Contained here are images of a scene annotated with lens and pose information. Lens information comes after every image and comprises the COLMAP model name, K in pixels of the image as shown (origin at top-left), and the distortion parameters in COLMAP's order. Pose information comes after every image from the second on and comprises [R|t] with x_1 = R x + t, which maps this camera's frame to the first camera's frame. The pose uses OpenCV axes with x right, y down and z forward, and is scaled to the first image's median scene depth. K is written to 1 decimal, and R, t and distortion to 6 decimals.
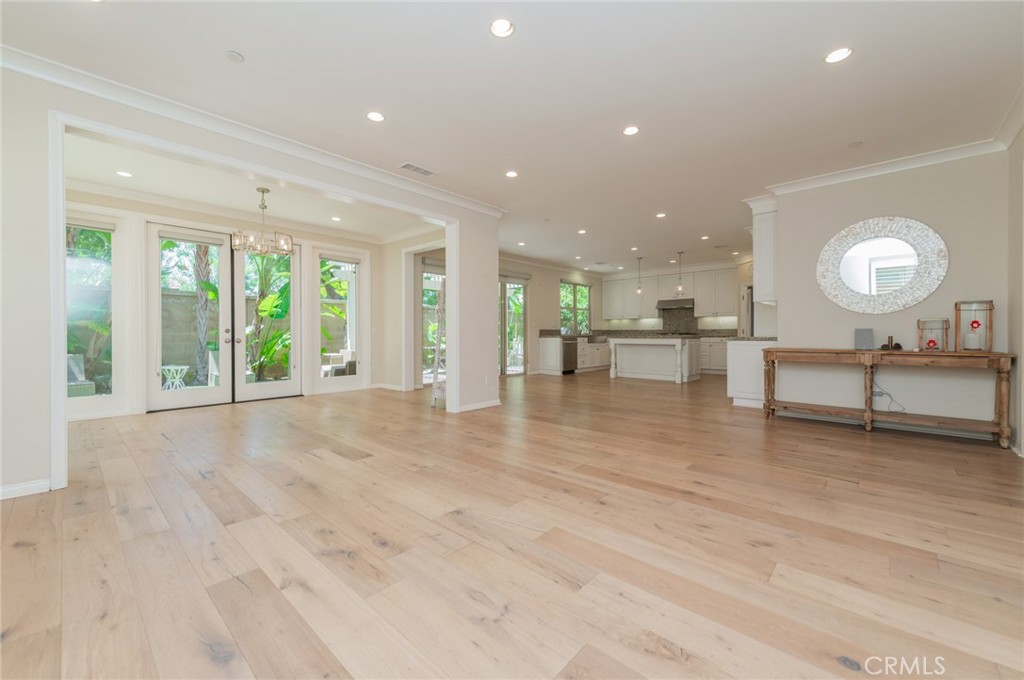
lens RADIAL K [[402.6, 0, 516.3], [0, 402.6, 338.5], [0, 0, 1]] dist [0.015458, -0.000268]
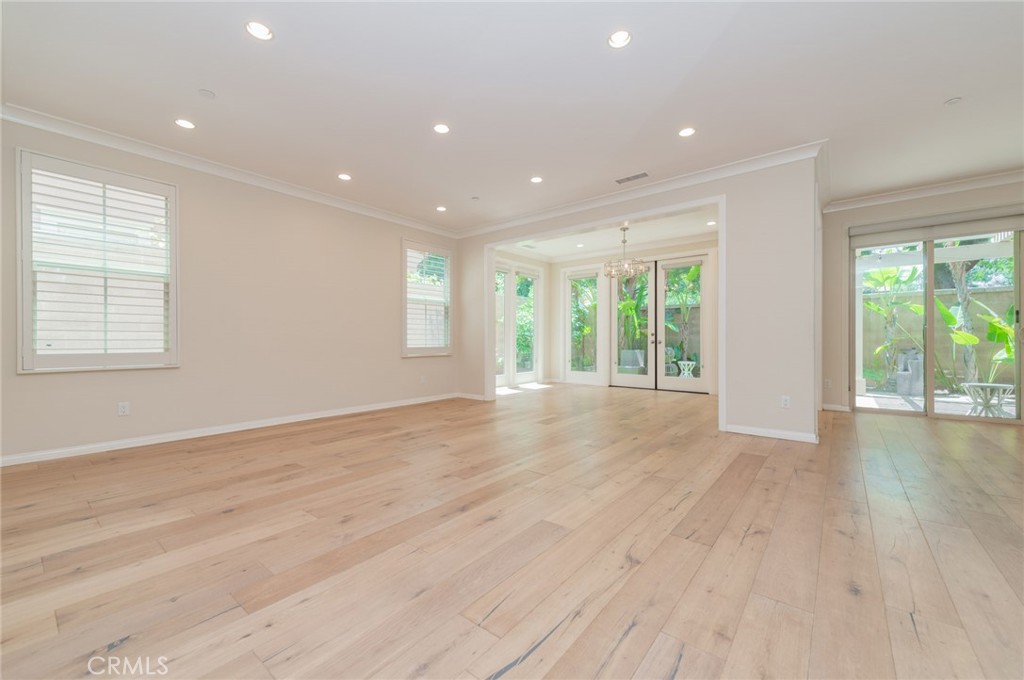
lens RADIAL K [[402.6, 0, 509.4], [0, 402.6, 343.7], [0, 0, 1]] dist [0.015458, -0.000268]
pose [[0.050238, 0.009172, -0.998695, 1.087850], [-0.006325, 0.999941, 0.008865, 0.004931], [0.998717, 0.005871, 0.050293, 0.871572]]
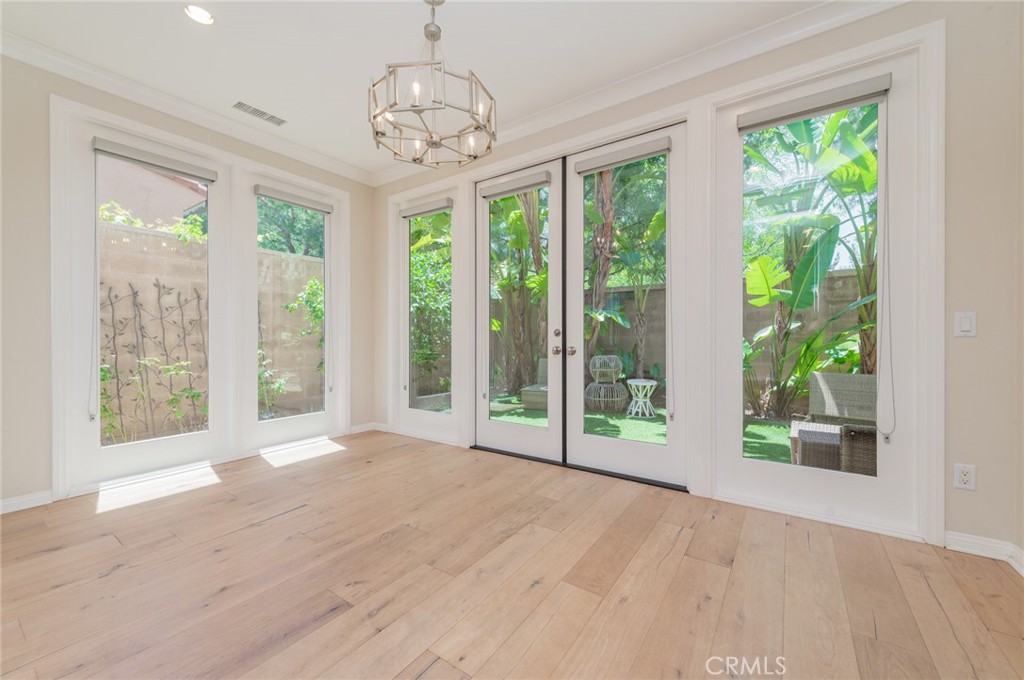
lens RADIAL K [[402.6, 0, 512.7], [0, 402.6, 340.9], [0, 0, 1]] dist [0.015458, -0.000268]
pose [[0.134756, 0.007332, -0.990852, -0.318656], [-0.006580, 0.999957, 0.006504, -0.020844], [0.990857, 0.005644, 0.134798, 1.616138]]
